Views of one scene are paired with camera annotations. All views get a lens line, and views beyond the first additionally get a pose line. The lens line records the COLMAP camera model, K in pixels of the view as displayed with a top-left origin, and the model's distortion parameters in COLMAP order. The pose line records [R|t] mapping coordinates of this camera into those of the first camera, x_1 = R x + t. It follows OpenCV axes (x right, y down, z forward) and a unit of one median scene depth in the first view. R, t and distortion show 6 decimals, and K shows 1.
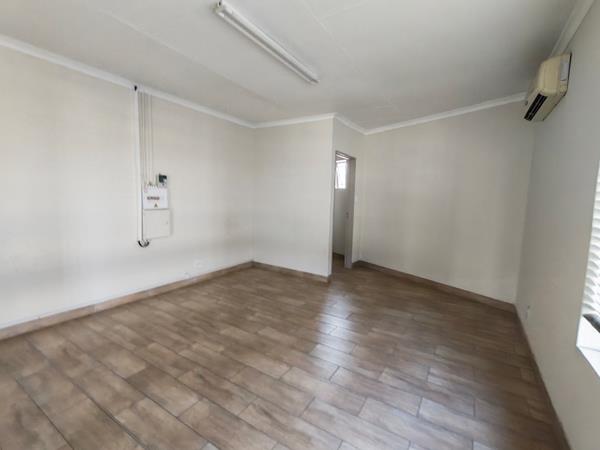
lens RADIAL K [[275.9, 0, 299.5], [0, 275.9, 221.4], [0, 0, 1]] dist [-0.000224, 0.000636]
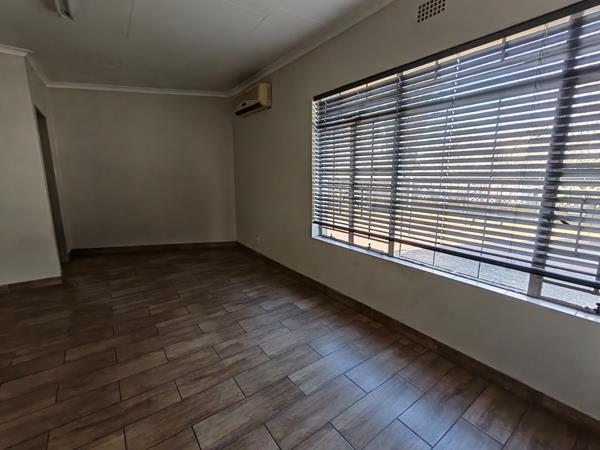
lens RADIAL K [[275.9, 0, 302.2], [0, 275.9, 222.5], [0, 0, 1]] dist [-0.000224, 0.000636]
pose [[0.360599, -0.193270, 0.912477, -0.598489], [0.092834, 0.980875, 0.171070, -0.025738], [-0.928089, 0.023022, 0.371645, 0.163417]]
